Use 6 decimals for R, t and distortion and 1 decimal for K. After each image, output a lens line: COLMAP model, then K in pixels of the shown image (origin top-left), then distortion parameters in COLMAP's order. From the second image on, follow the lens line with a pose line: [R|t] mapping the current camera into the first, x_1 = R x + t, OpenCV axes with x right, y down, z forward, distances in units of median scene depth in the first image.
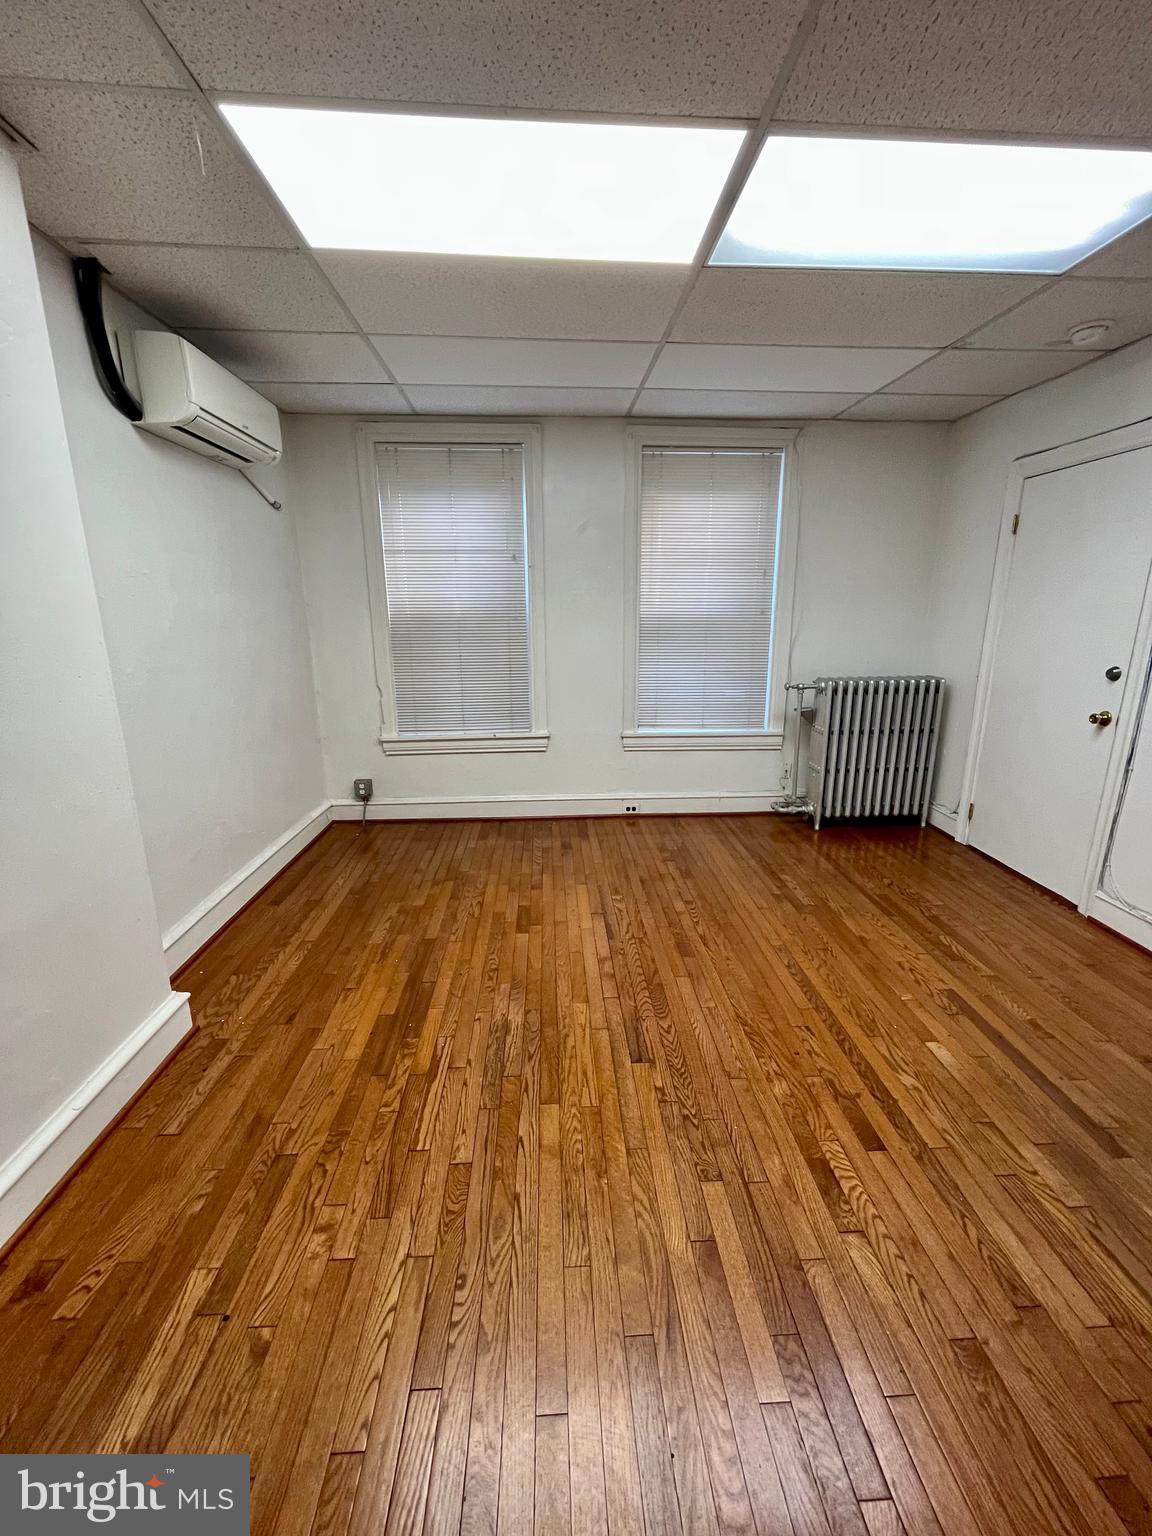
lens RADIAL K [[621.1, 0, 574.1], [0, 621.1, 767.1], [0, 0, 1]] dist [-0.003751, -0.000311]
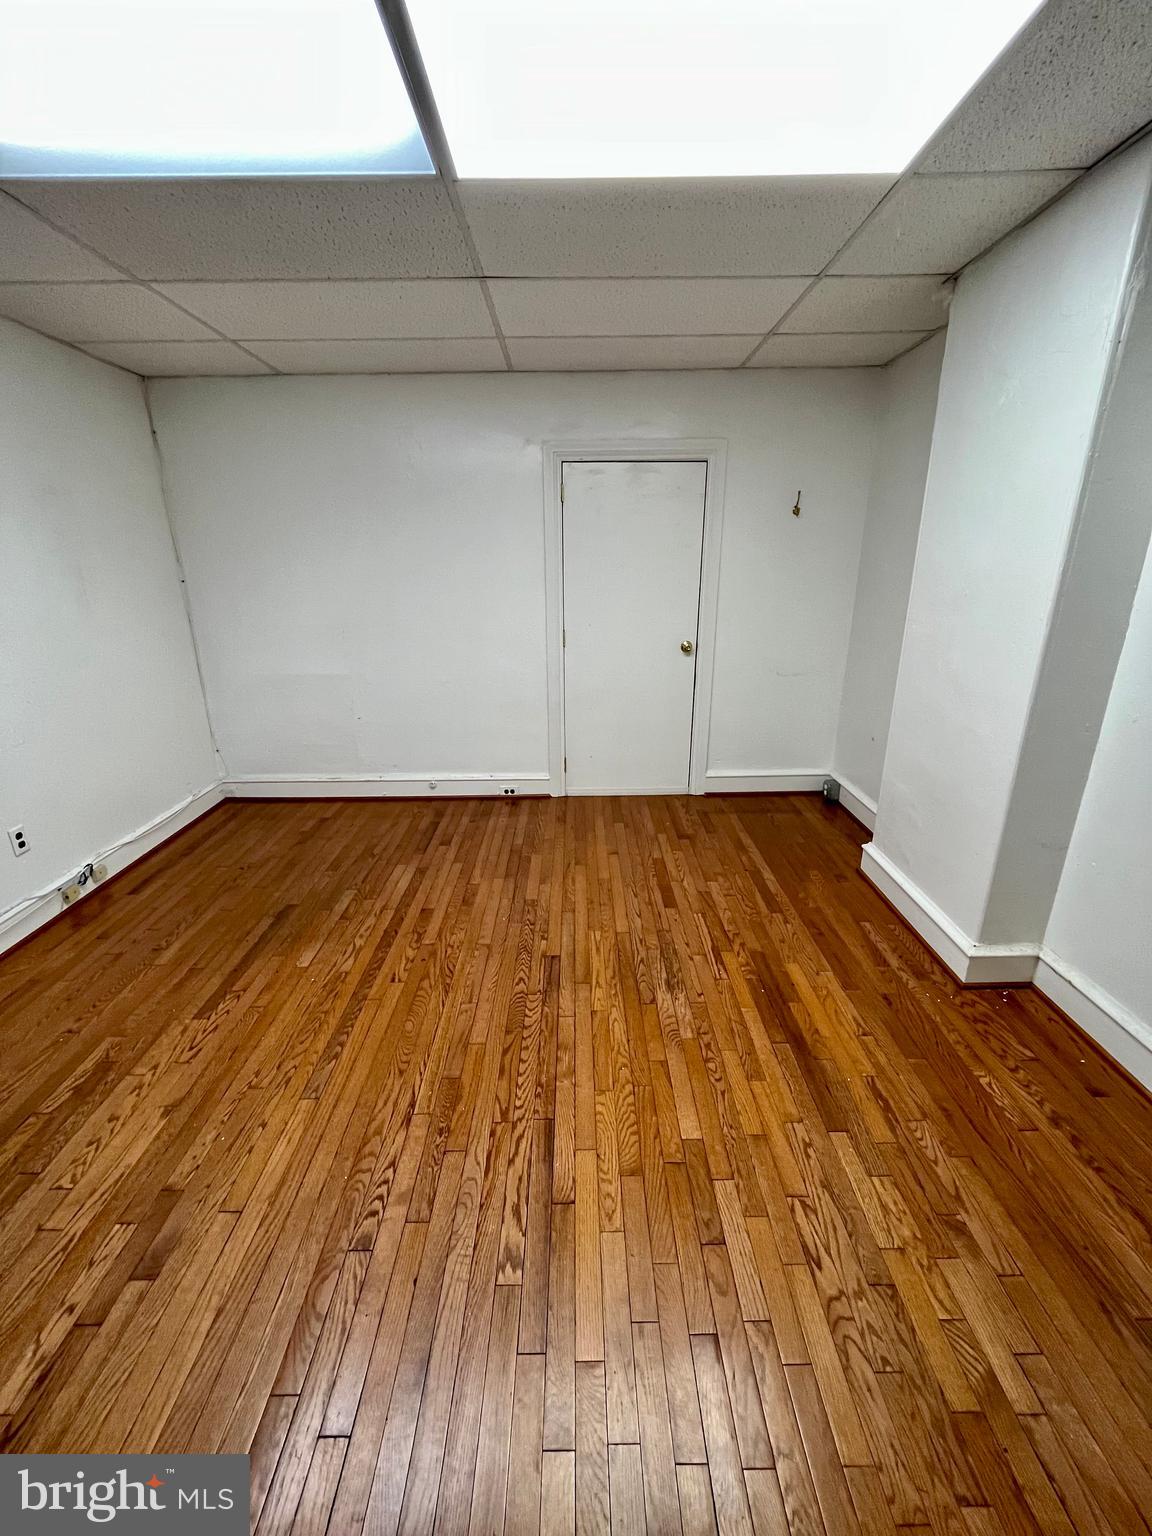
lens RADIAL K [[623.3, 0, 579.2], [0, 623.3, 768.9], [0, 0, 1]] dist [-0.002738, -0.000565]
pose [[-0.999257, -0.002270, 0.038481, 0.006148], [0.018979, 0.839903, 0.542404, -0.459561], [-0.033552, 0.542731, -0.839236, 1.629544]]
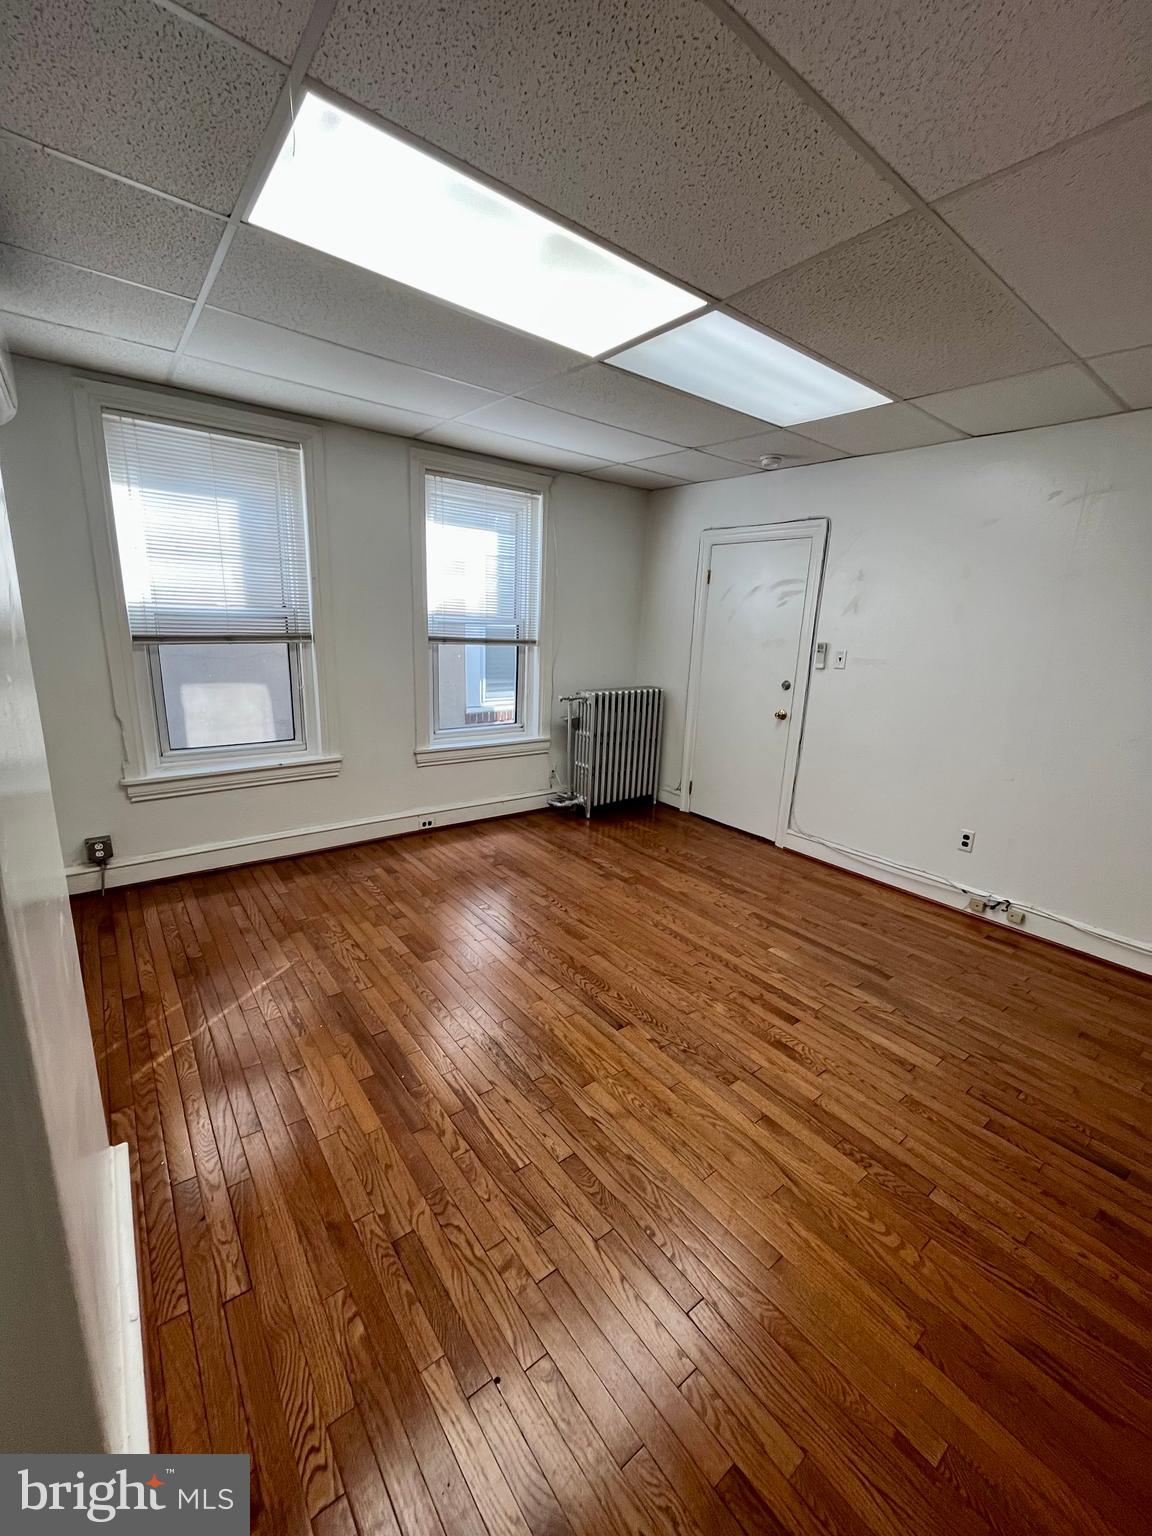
lens RADIAL K [[623.3, 0, 579.2], [0, 623.3, 768.9], [0, 0, 1]] dist [-0.002738, -0.000565]
pose [[0.817858, -0.098635, 0.566903, -0.517375], [0.099301, 0.994611, 0.029792, -0.051953], [-0.566787, 0.031928, 0.823246, 0.046092]]
